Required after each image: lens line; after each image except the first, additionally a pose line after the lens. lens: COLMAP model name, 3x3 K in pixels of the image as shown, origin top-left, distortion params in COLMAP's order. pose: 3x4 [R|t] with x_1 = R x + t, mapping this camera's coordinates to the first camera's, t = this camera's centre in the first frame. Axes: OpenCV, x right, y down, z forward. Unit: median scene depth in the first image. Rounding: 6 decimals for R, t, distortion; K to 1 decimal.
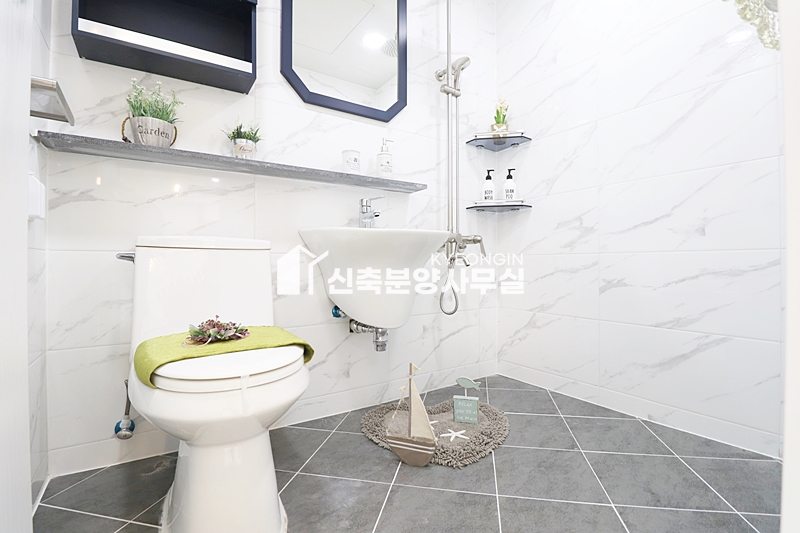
lens RADIAL K [[375.9, 0, 385.2], [0, 375.9, 263.1], [0, 0, 1]] dist [-0.000529, -0.000112]
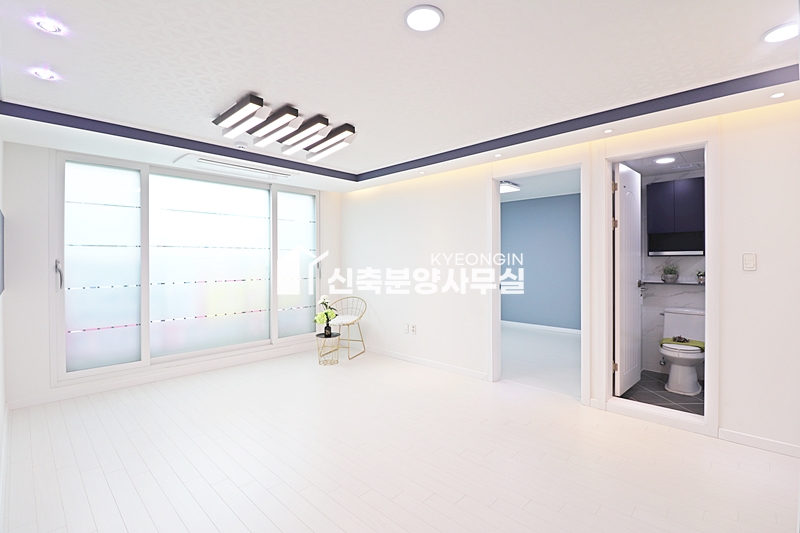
lens RADIAL K [[375.9, 0, 385.2], [0, 375.9, 263.1], [0, 0, 1]] dist [-0.000529, -0.000112]
pose [[0.194680, 0.001048, -0.980866, 2.233639], [-0.000838, 0.999999, 0.000902, -0.485083], [0.980866, 0.000647, 0.194681, -2.208252]]
